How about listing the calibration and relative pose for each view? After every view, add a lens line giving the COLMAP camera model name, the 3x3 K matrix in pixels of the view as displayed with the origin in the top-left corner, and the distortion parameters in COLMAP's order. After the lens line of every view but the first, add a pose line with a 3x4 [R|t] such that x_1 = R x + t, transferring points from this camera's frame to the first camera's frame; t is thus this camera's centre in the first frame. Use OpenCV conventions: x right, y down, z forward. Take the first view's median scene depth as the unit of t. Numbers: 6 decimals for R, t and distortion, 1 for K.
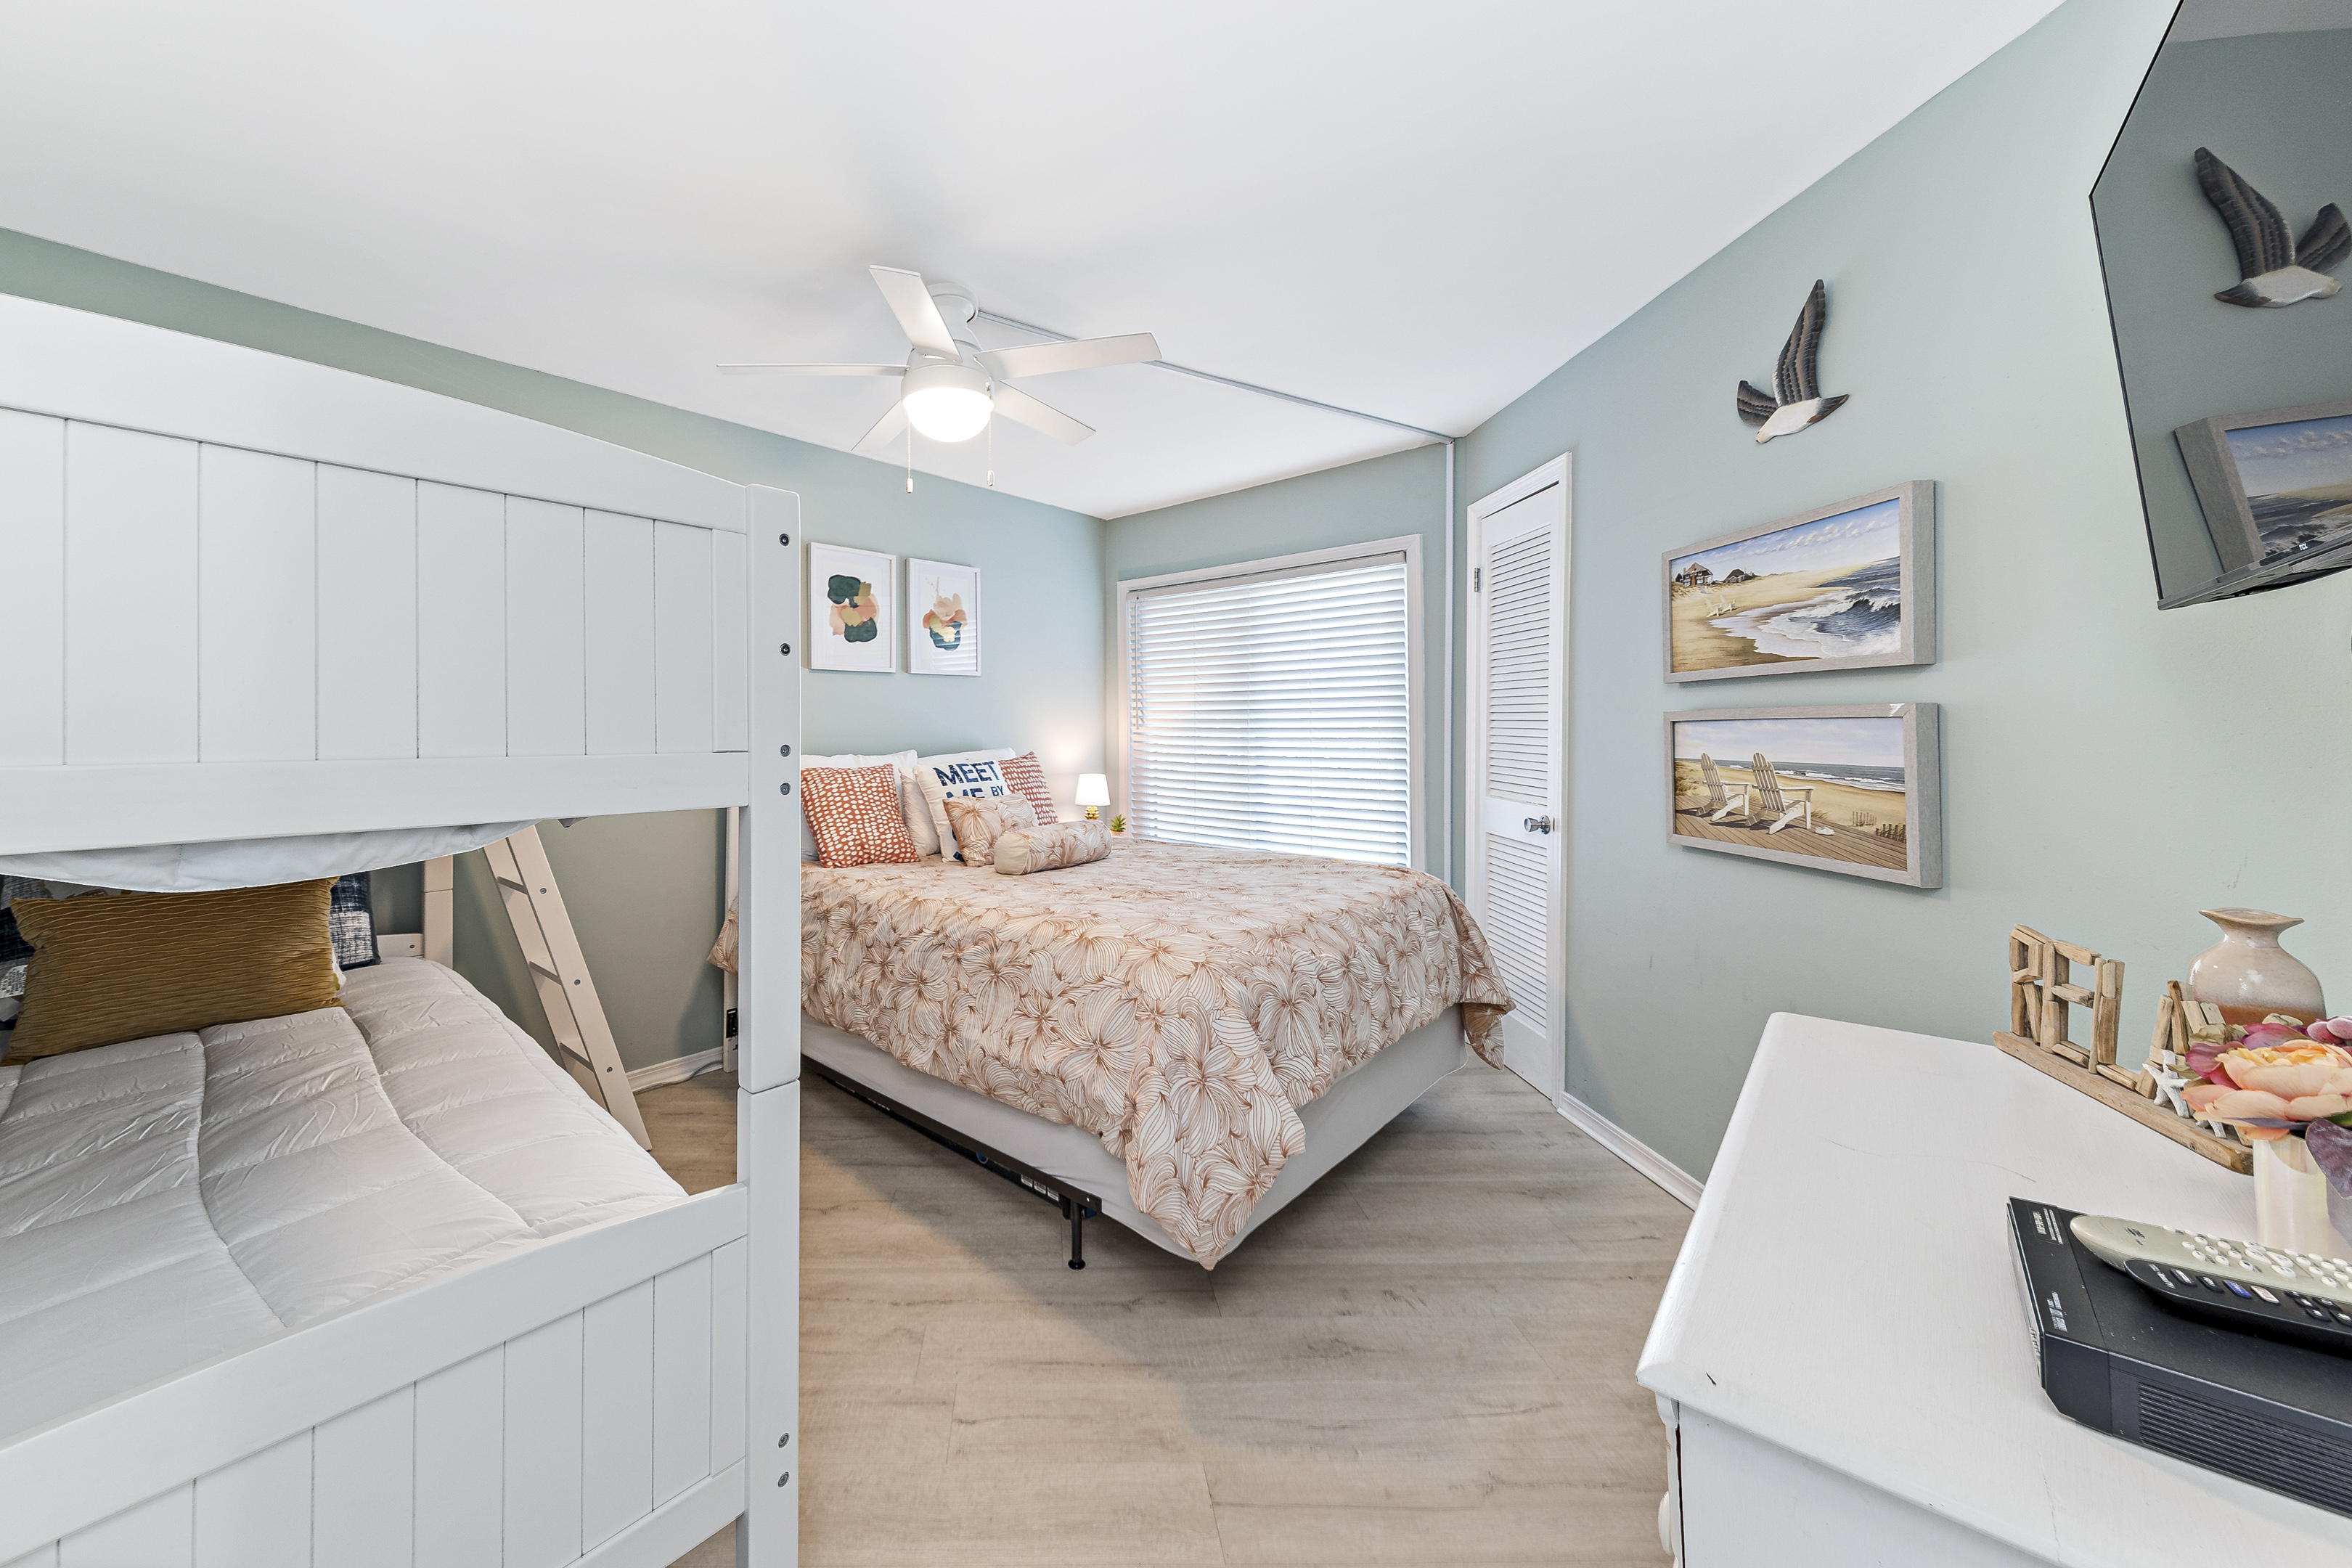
lens RADIAL K [[852.4, 0, 1080.2], [0, 852.4, 719.4], [0, 0, 1]] dist [0.000625, -0.000003]
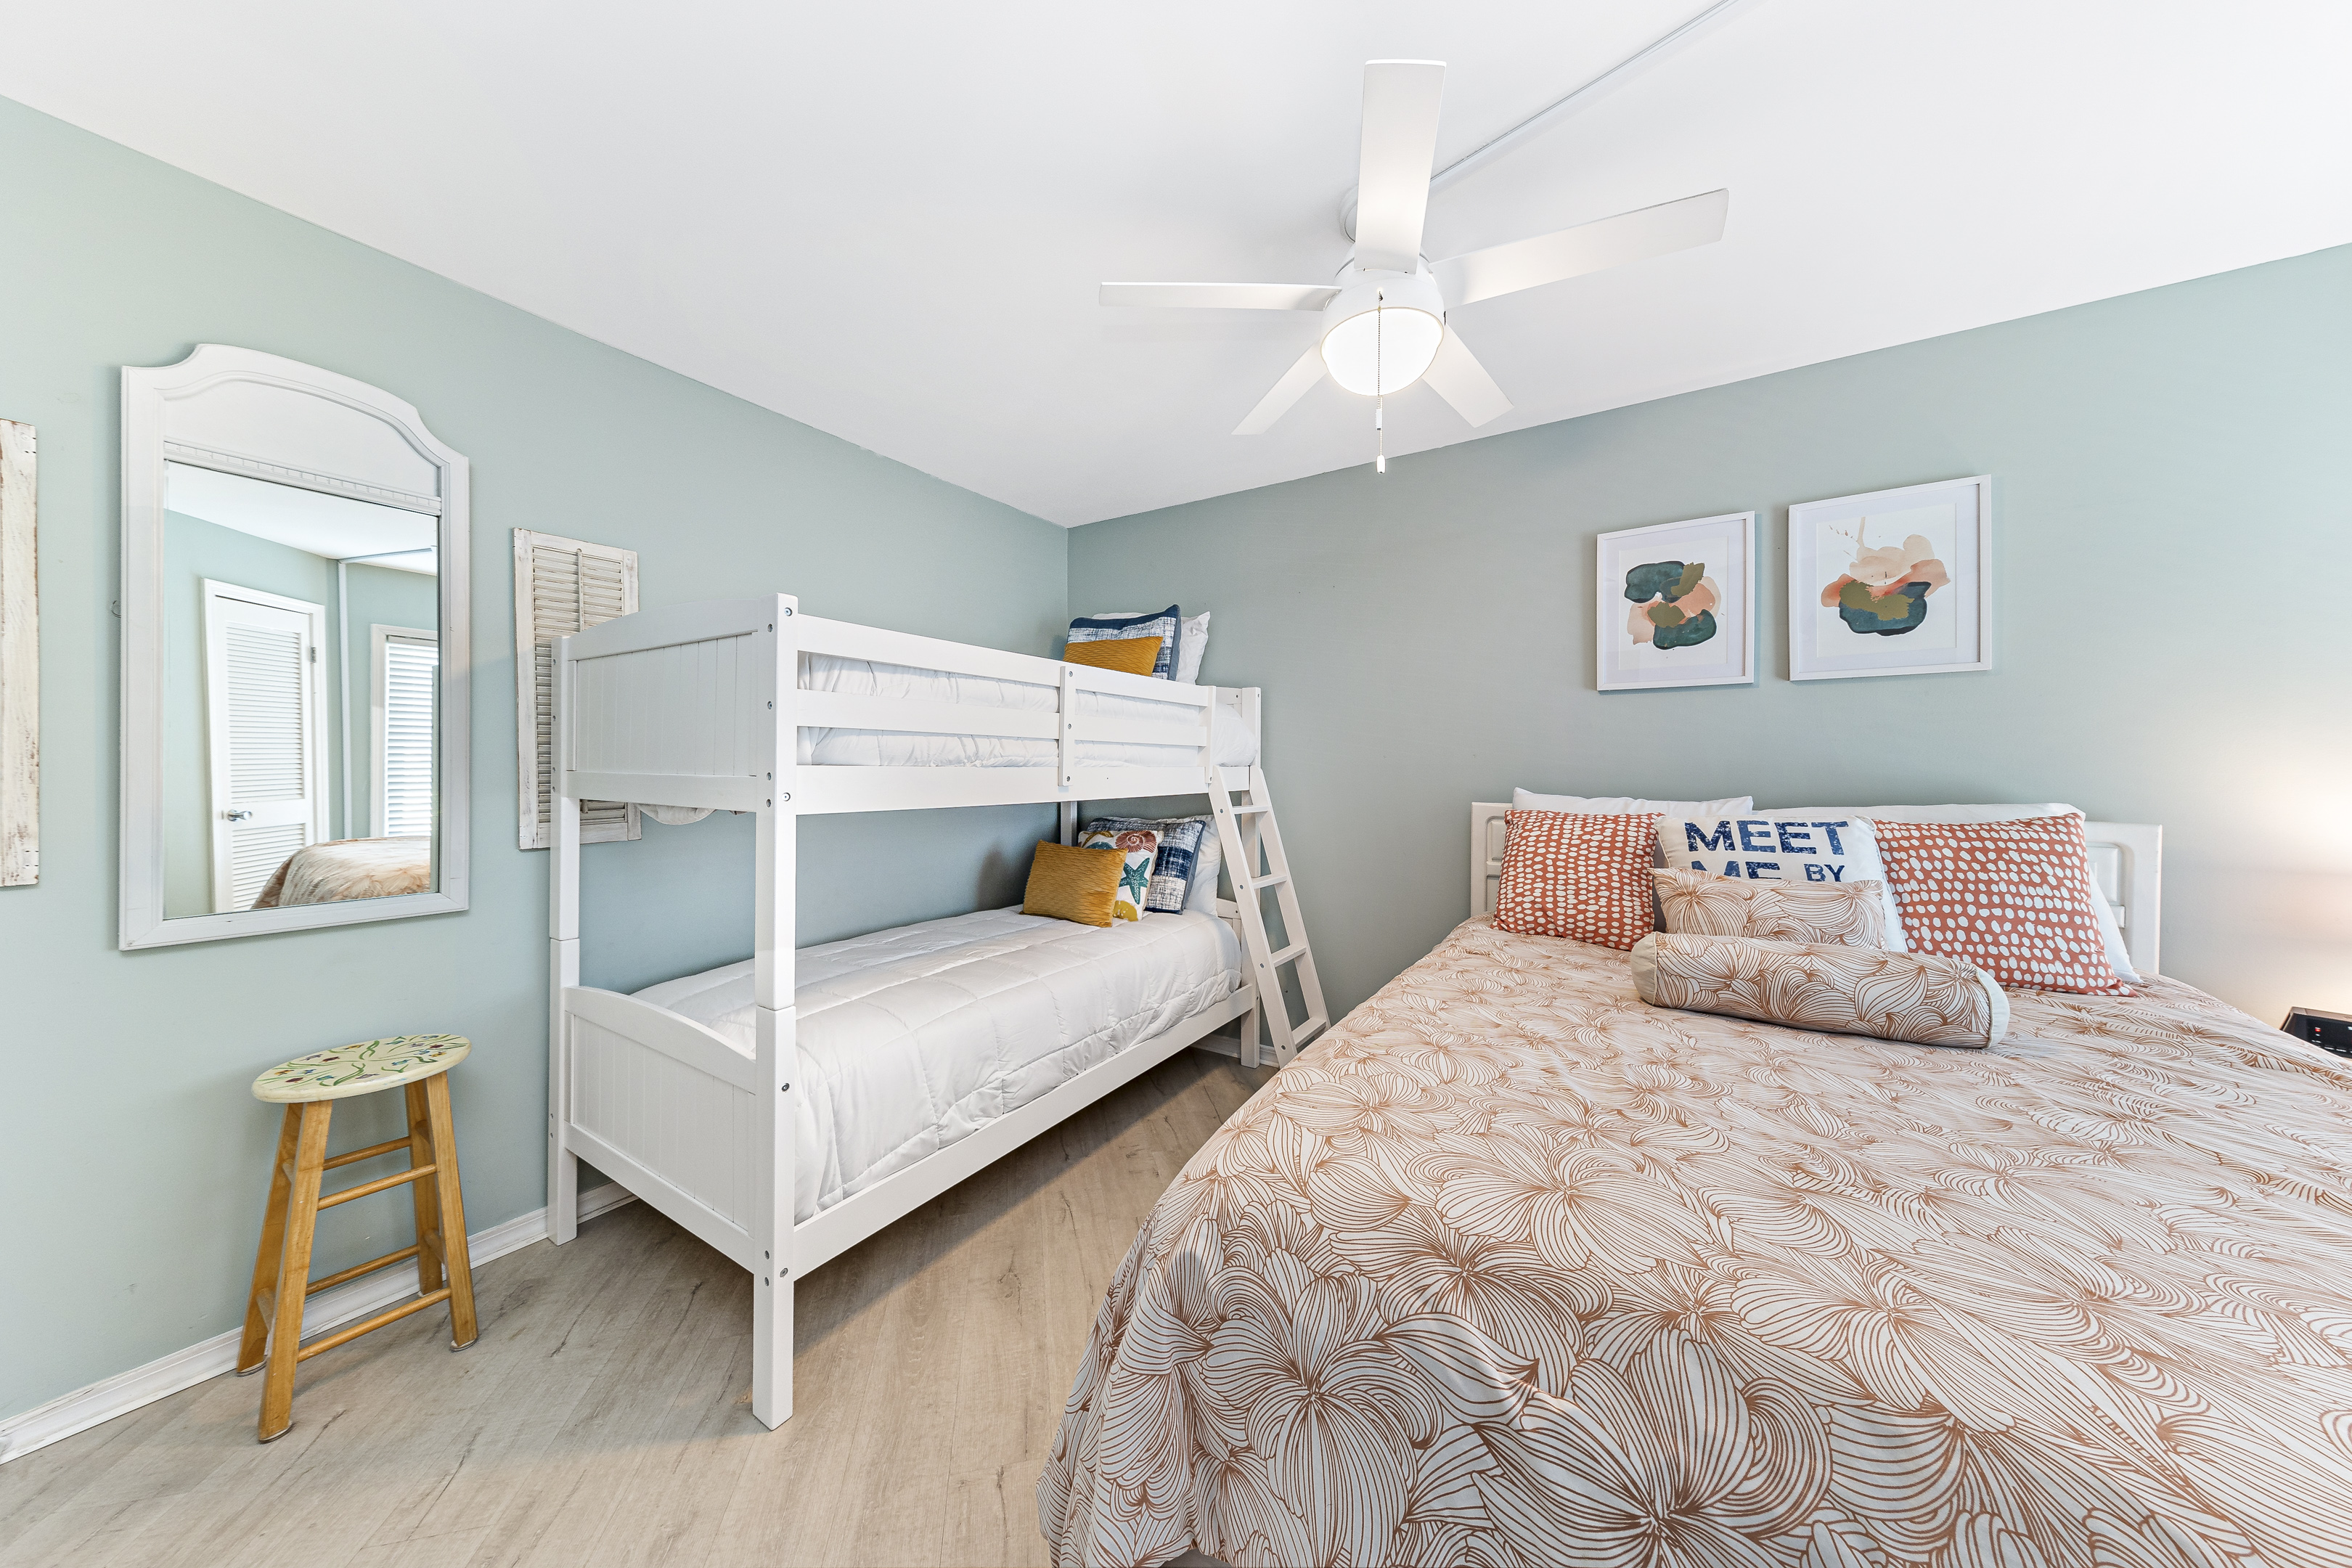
lens RADIAL K [[771.2, 0, 1170.6], [0, 771.2, 770.8], [0, 0, 1]] dist [0.009927, -0.000928]
pose [[0.177479, 0.013096, -0.984037, 0.547074], [0.006594, 0.999873, 0.014496, 0.006176], [0.984103, -0.009061, 0.177370, 0.751135]]
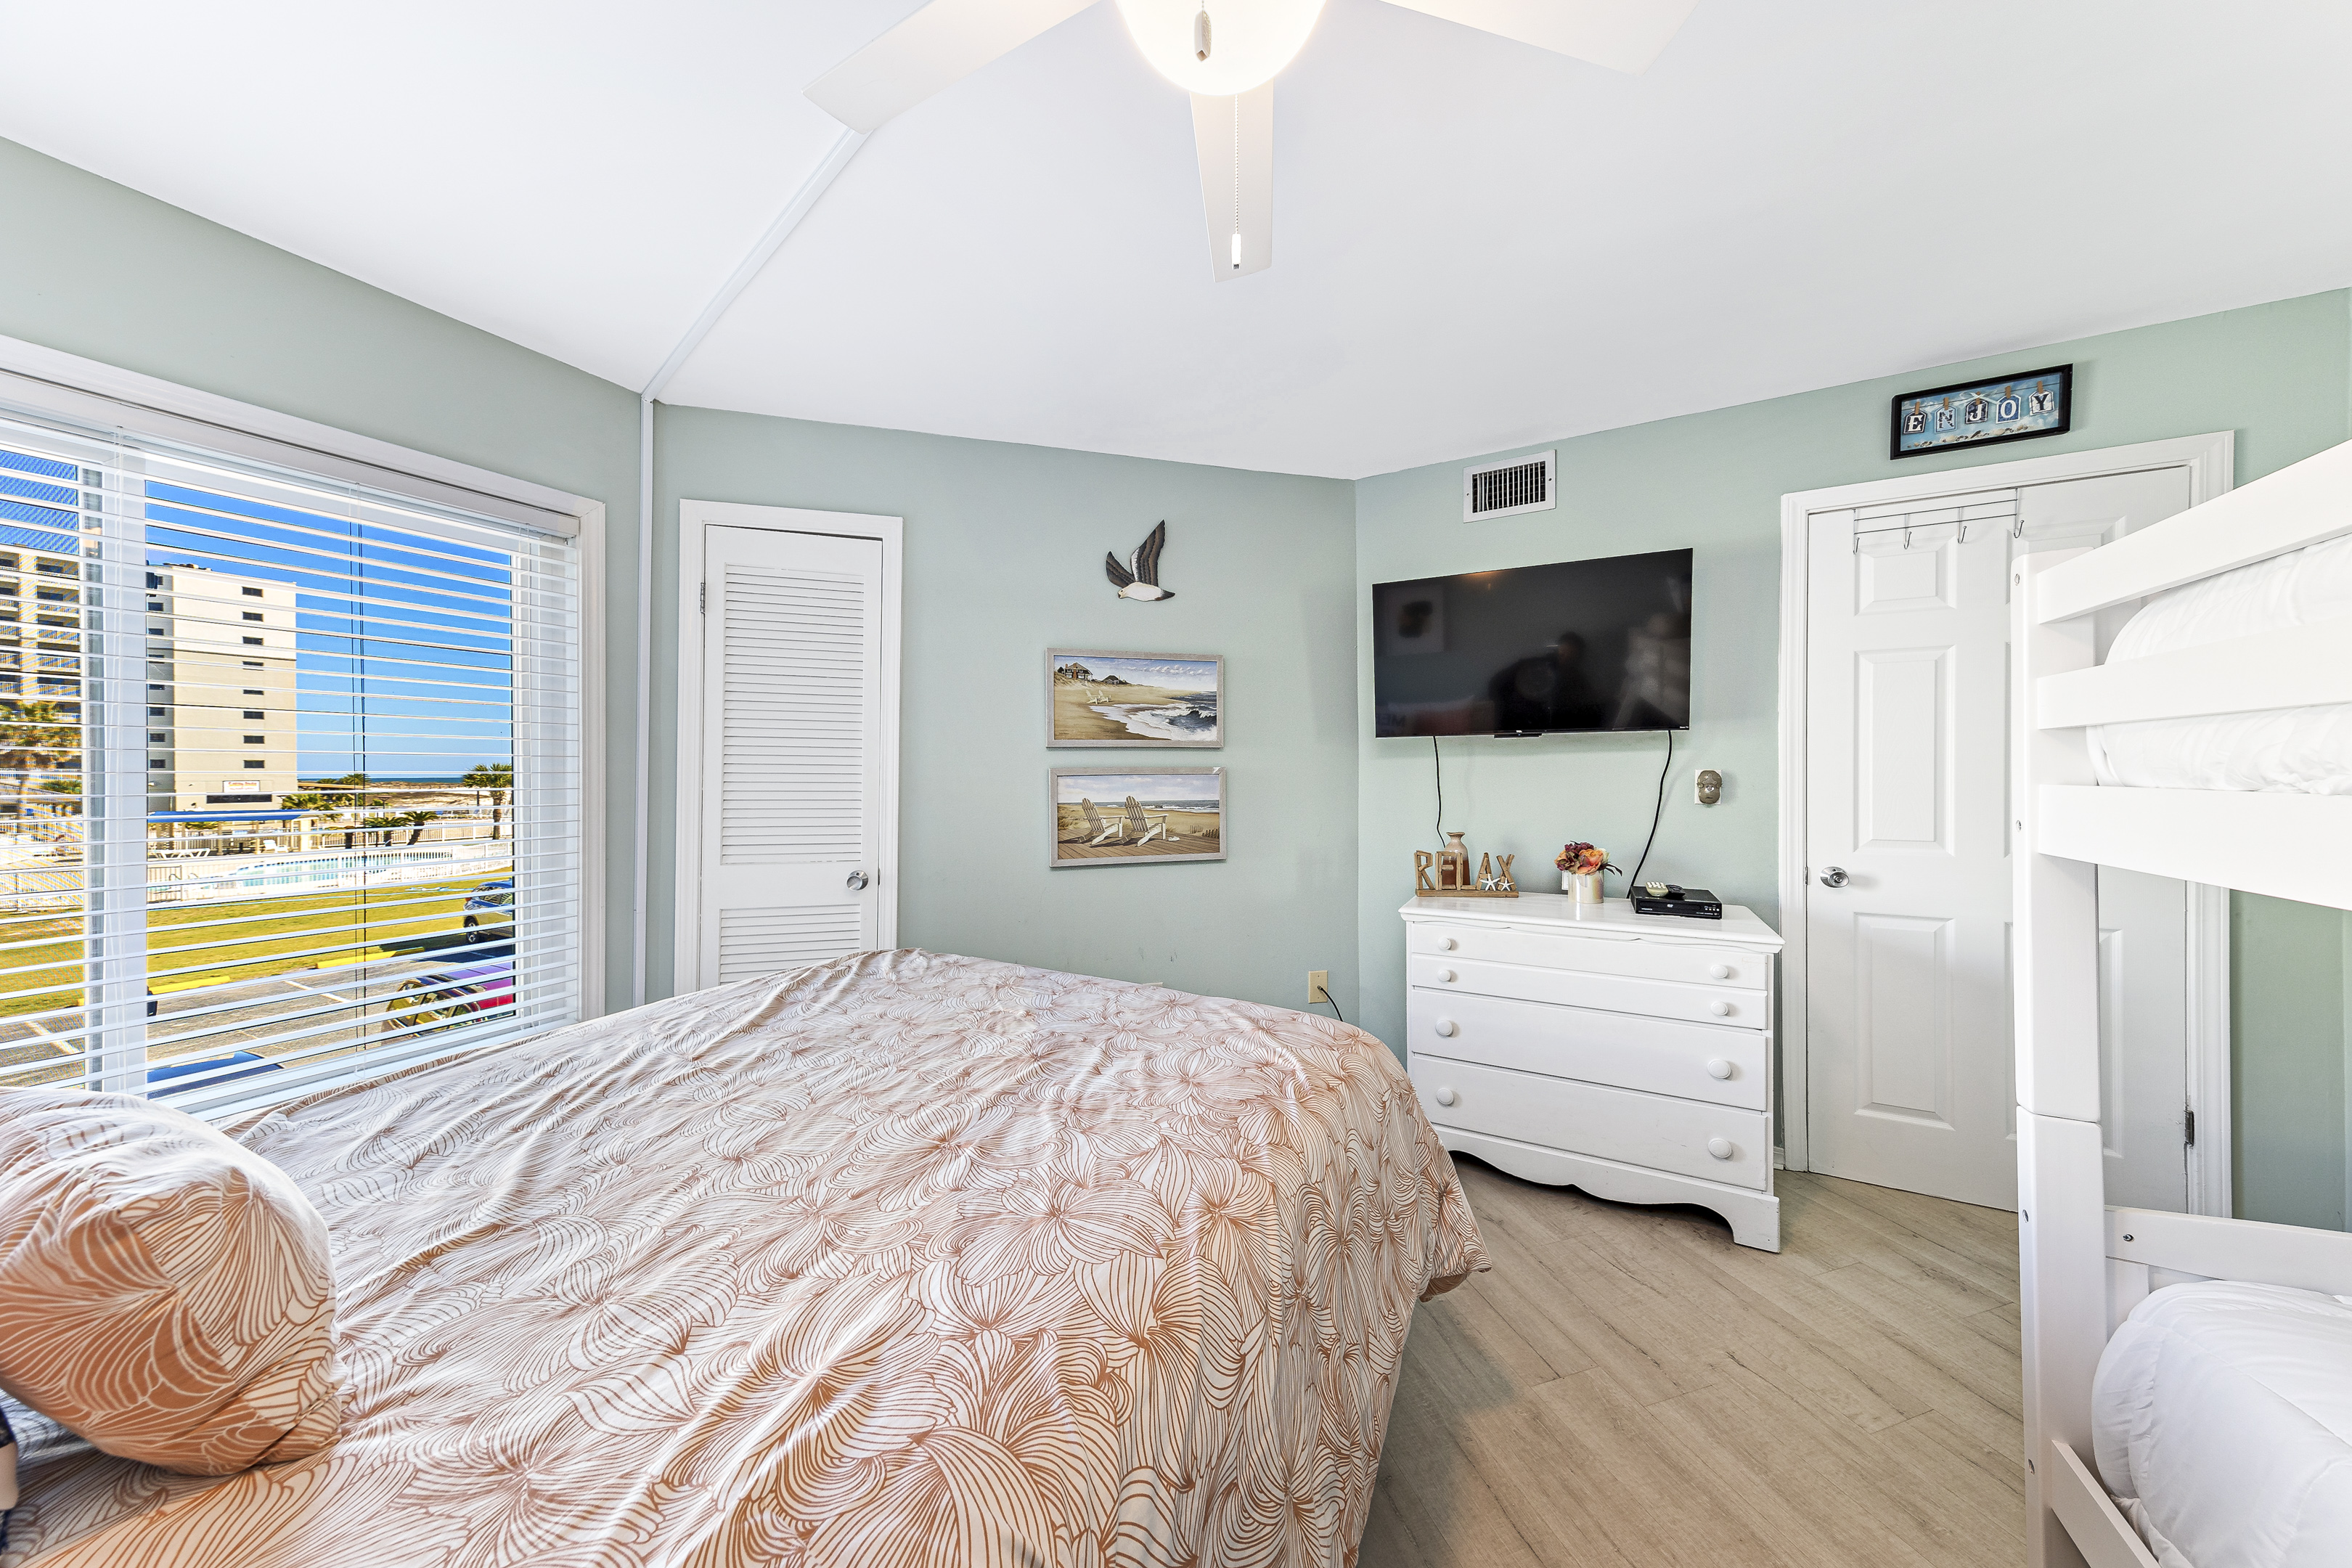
lens RADIAL K [[737.2, 0, 1170.5], [0, 737.2, 777.0], [0, 0, 1]] dist [0.000761, 0.000011]
pose [[-0.250259, 0.003291, 0.968173, -0.511574], [-0.005262, 0.999975, -0.004759, 0.009627], [-0.968165, -0.006286, -0.250235, 1.204469]]
